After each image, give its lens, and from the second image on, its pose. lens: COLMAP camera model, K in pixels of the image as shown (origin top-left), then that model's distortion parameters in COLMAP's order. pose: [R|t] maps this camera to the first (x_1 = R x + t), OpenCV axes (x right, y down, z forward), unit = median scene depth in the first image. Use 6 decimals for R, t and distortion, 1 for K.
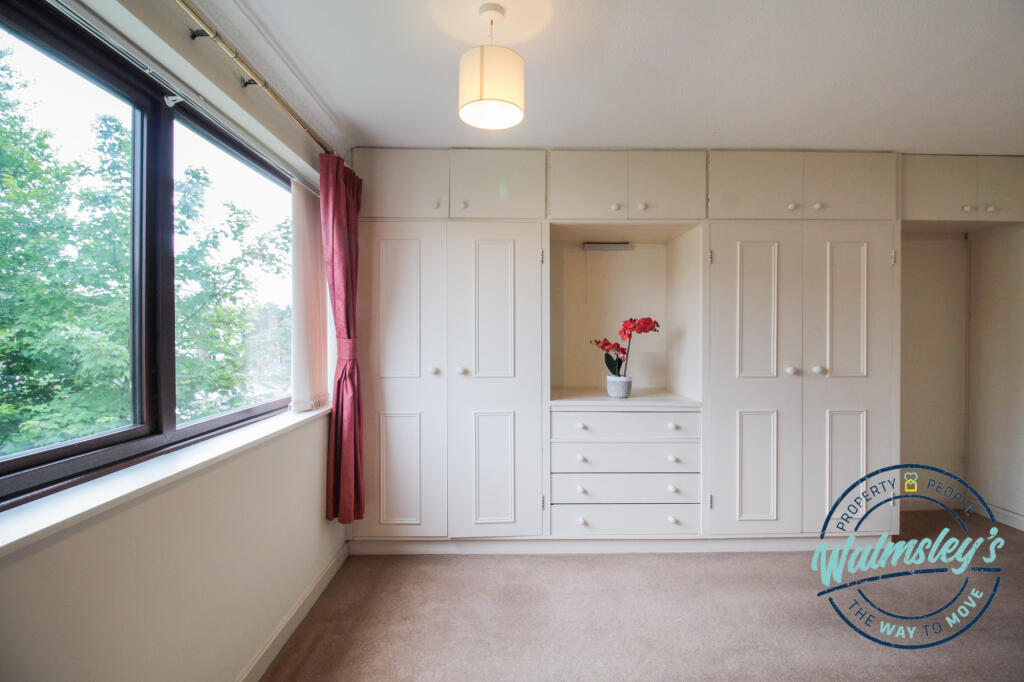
lens RADIAL K [[539.5, 0, 512.0], [0, 539.5, 341.0], [0, 0, 1]] dist [0.000306, -0.000227]
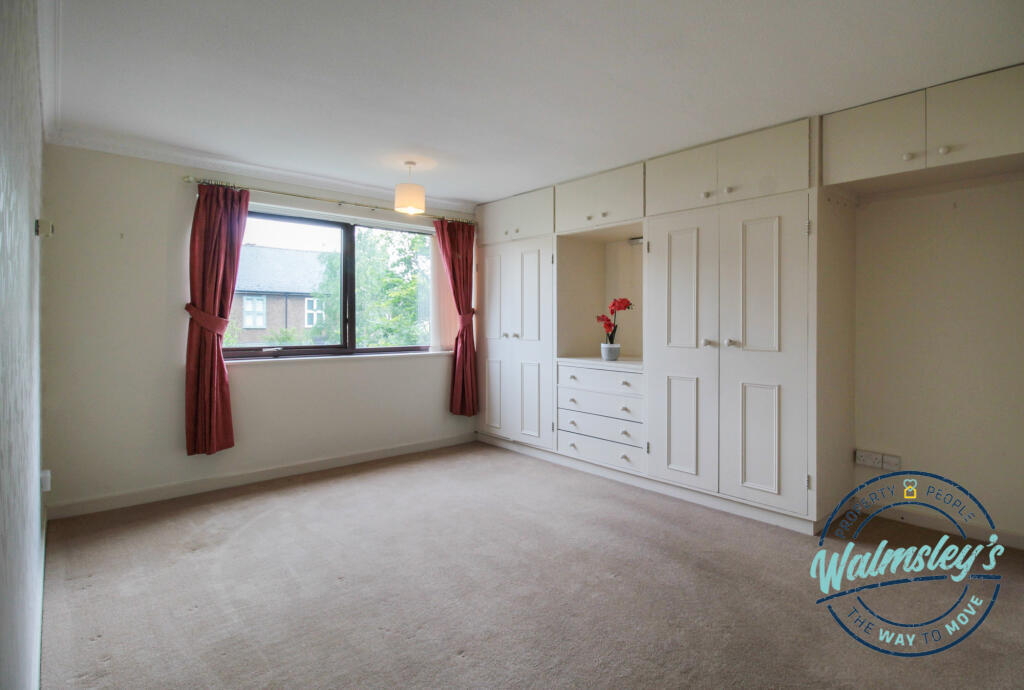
lens RADIAL K [[514.6, 0, 512.1], [0, 514.6, 320.4], [0, 0, 1]] dist [-0.000424, -0.000093]
pose [[0.651777, 0.001891, -0.758409, 1.042135], [-0.002864, 0.999996, 0.000032, 0.010735], [0.758405, 0.002151, 0.651779, 0.005847]]
